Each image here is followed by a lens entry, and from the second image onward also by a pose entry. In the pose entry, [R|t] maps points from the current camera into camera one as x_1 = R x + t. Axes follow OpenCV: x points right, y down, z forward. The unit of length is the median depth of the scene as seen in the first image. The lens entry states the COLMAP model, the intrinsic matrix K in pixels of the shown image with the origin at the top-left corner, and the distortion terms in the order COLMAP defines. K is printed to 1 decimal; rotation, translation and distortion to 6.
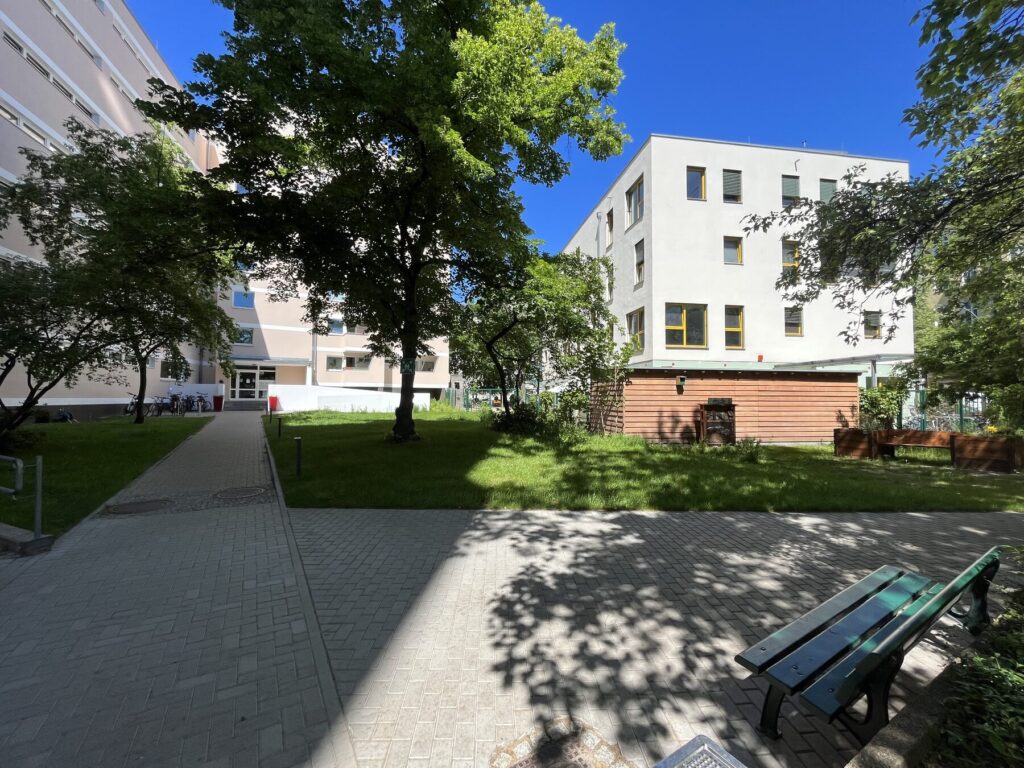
lens RADIAL K [[416.6, 0, 510.6], [0, 416.6, 382.9], [0, 0, 1]] dist [-0.001617, -0.000394]
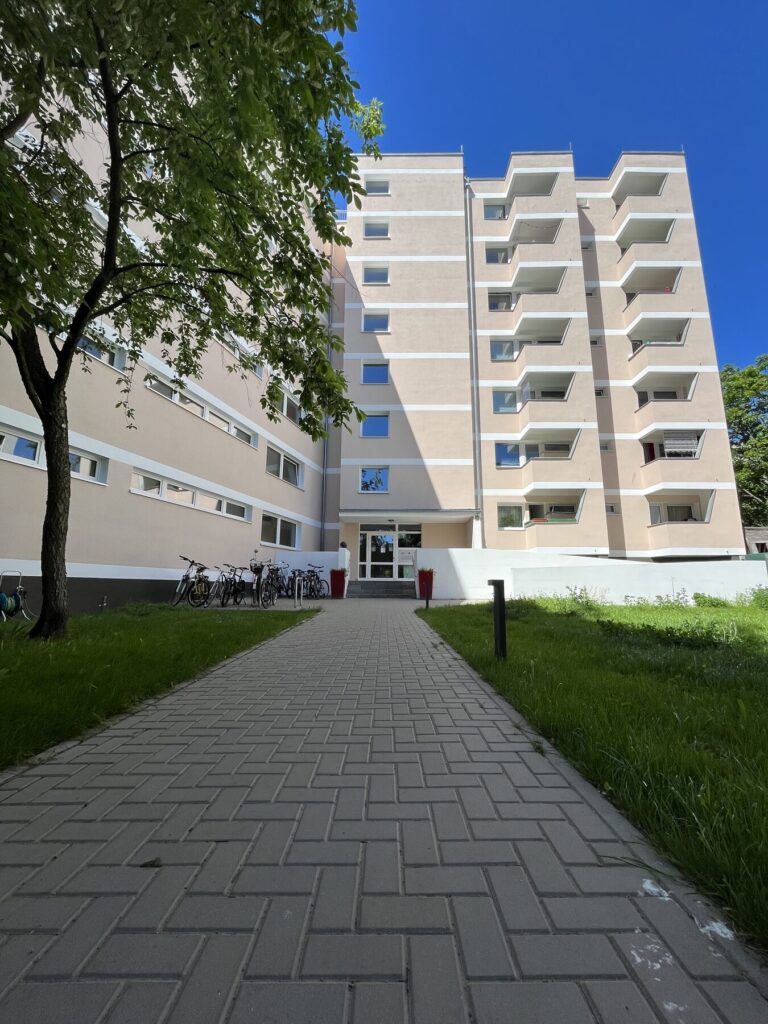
lens RADIAL K [[416.6, 0, 388.8], [0, 416.6, 510.7], [0, 0, 1]] dist [-0.001617, -0.000394]
pose [[0.852924, -0.096429, -0.513053, -0.347062], [0.016130, 0.987191, -0.158728, 0.042448], [0.521787, 0.127108, 0.843553, 0.550121]]
